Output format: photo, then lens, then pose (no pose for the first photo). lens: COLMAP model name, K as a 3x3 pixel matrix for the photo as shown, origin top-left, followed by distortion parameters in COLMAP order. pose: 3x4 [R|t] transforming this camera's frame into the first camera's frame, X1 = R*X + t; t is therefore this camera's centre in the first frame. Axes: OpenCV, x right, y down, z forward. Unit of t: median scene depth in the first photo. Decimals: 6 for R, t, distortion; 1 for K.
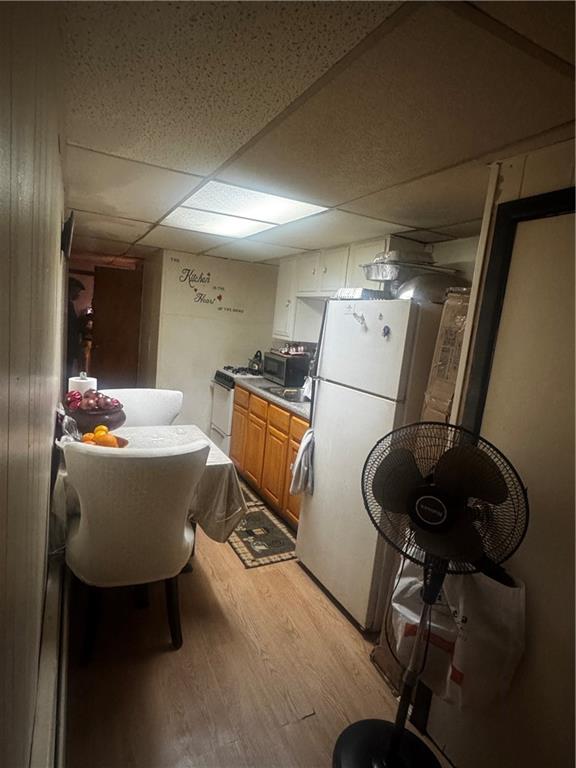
lens RADIAL K [[426.0, 0, 288.0], [0, 426.0, 384.0], [0, 0, 1]] dist [-0.003793, 0.001092]
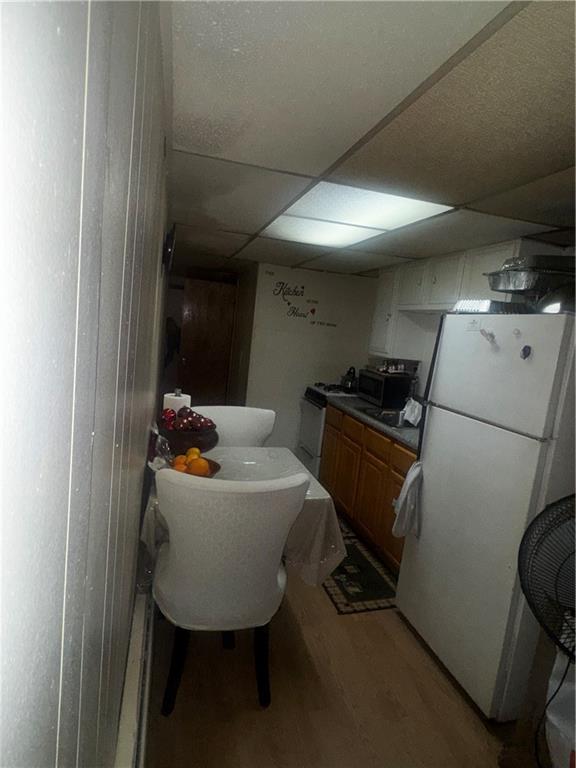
lens RADIAL K [[426.0, 0, 288.0], [0, 426.0, 384.0], [0, 0, 1]] dist [-0.003793, 0.001092]
pose [[0.981023, 0.030235, -0.191517, -0.045893], [-0.035990, 0.998997, -0.026642, -0.019071], [0.190520, 0.033029, 0.981128, 0.087926]]
